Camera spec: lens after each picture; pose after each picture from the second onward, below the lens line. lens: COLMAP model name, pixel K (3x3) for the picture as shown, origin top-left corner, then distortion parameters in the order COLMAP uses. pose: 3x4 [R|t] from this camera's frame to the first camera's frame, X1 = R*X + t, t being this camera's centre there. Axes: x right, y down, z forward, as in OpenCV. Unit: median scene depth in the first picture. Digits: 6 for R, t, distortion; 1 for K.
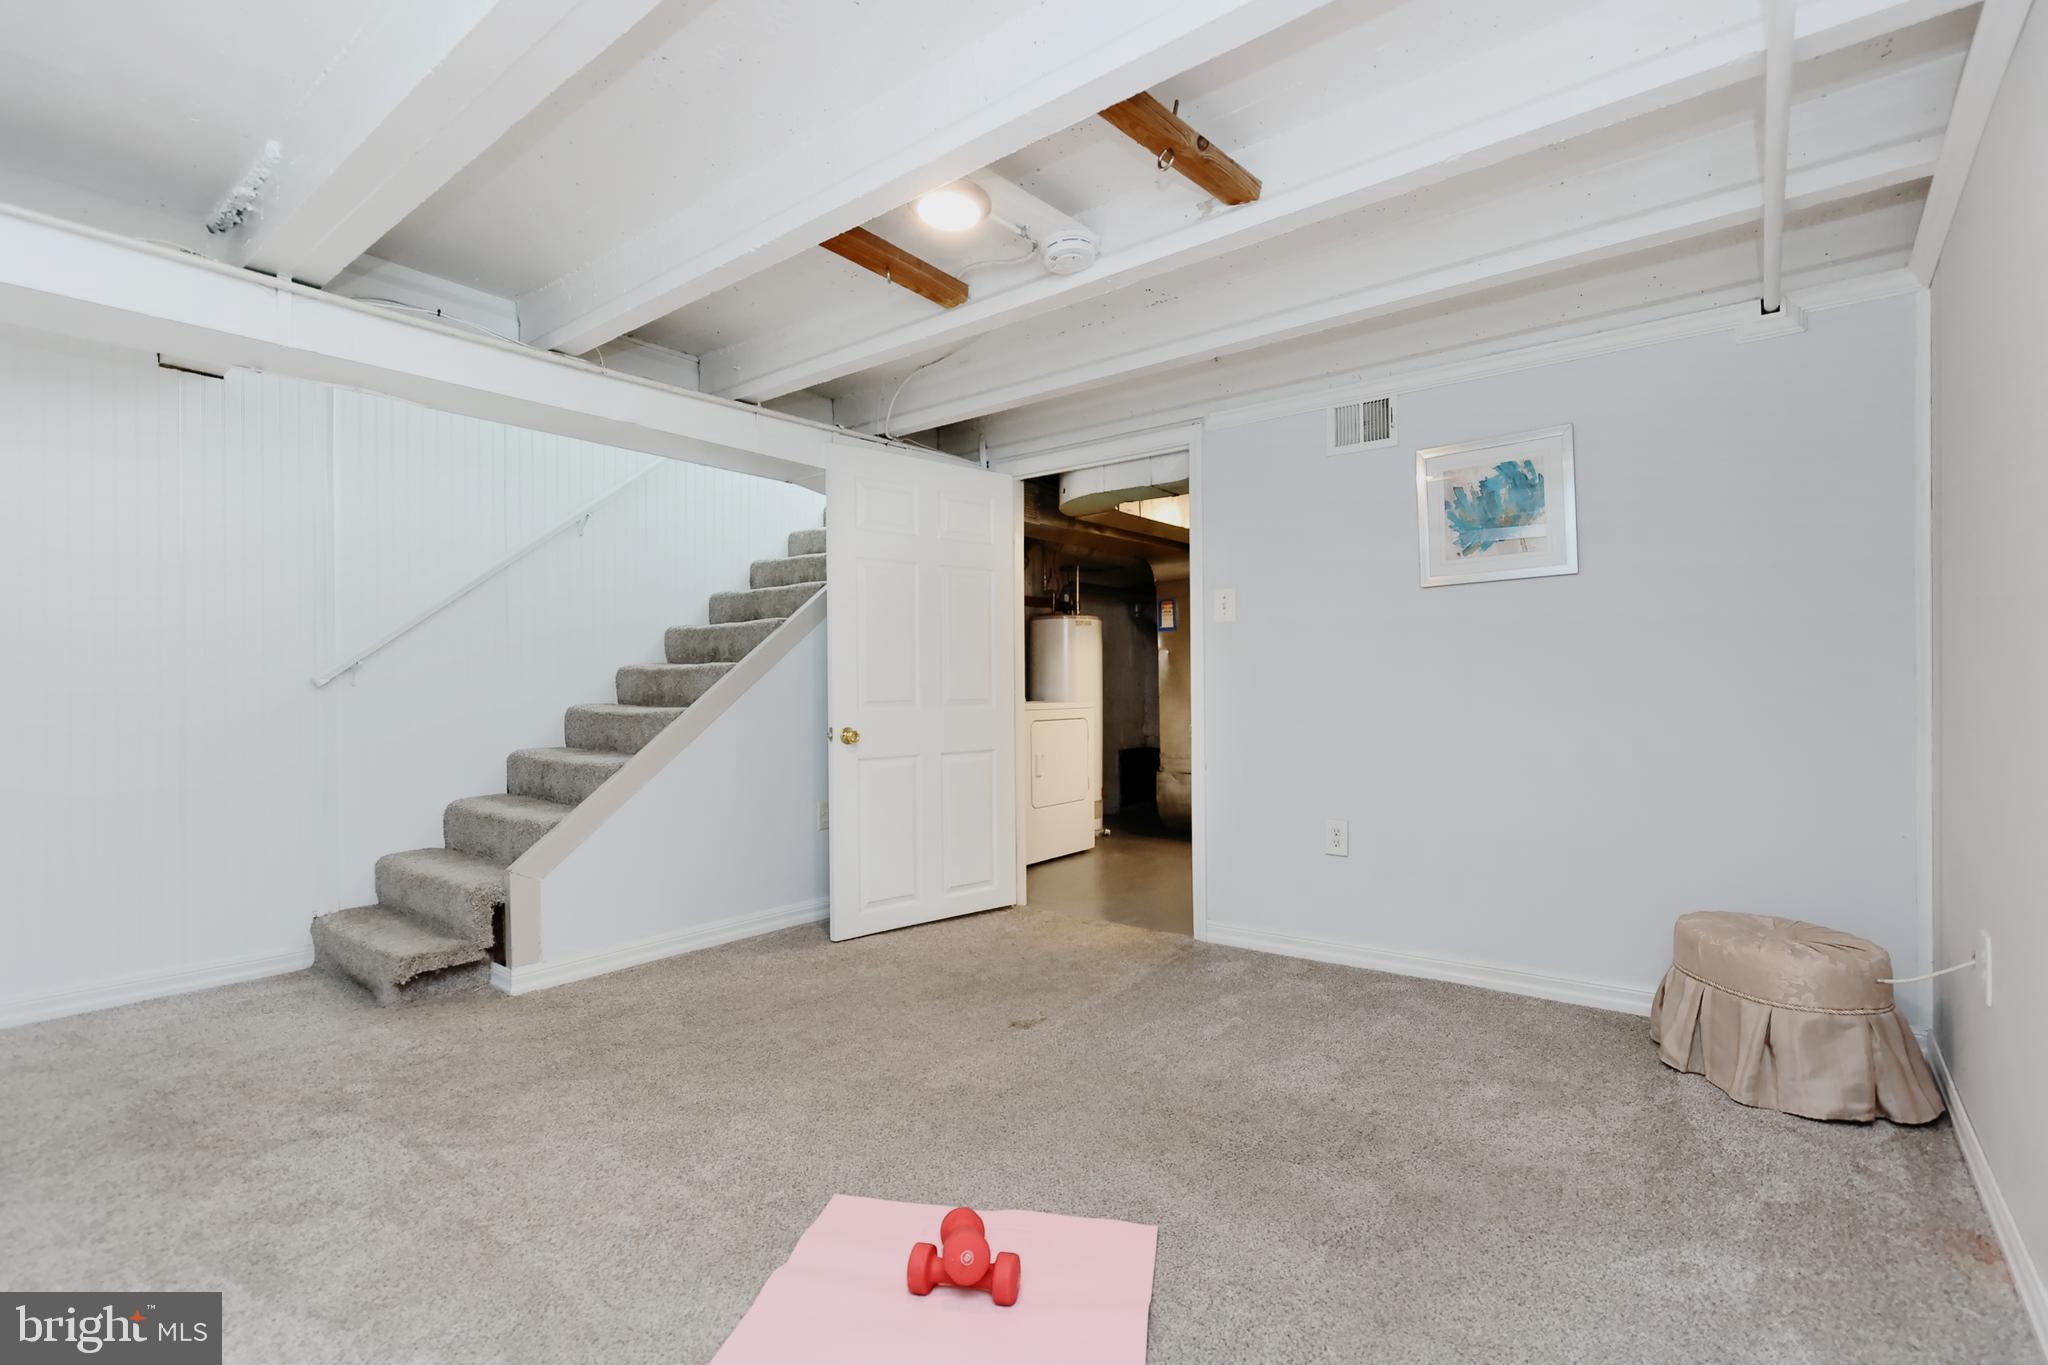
lens RADIAL K [[926.4, 0, 1016.9], [0, 926.4, 685.5], [0, 0, 1]] dist [-0.000397, -0.000152]
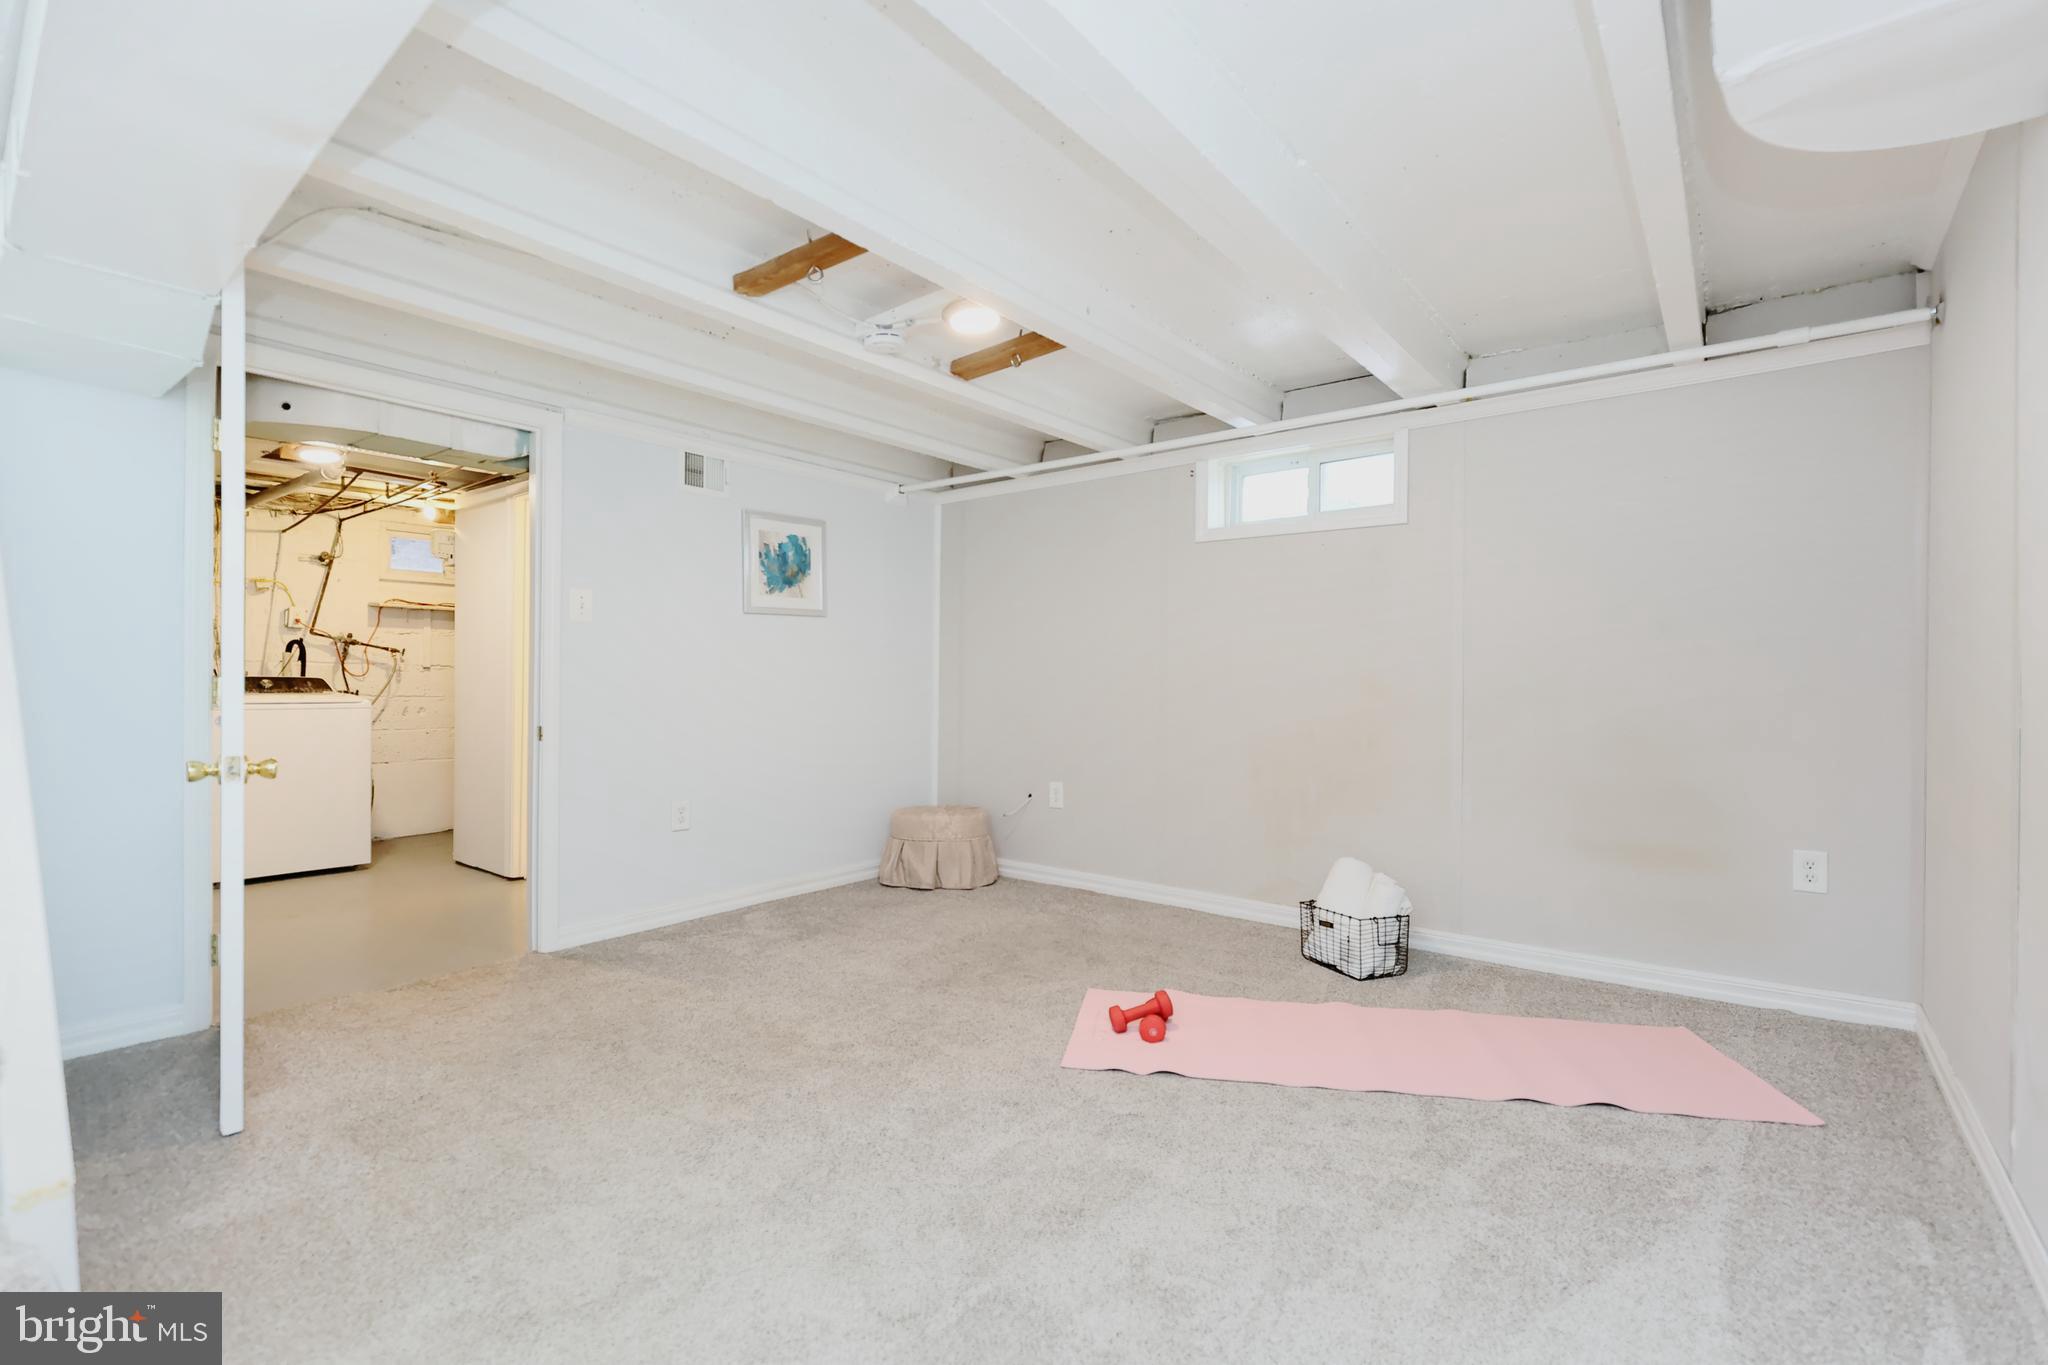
lens RADIAL K [[926.4, 0, 1013.9], [0, 926.4, 682.7], [0, 0, 1]] dist [-0.000397, -0.000152]
pose [[0.002273, 0.008179, 0.999964, -0.915675], [-0.004871, 0.999955, -0.008168, 0.003467], [-0.999986, -0.004852, 0.002313, 0.629457]]
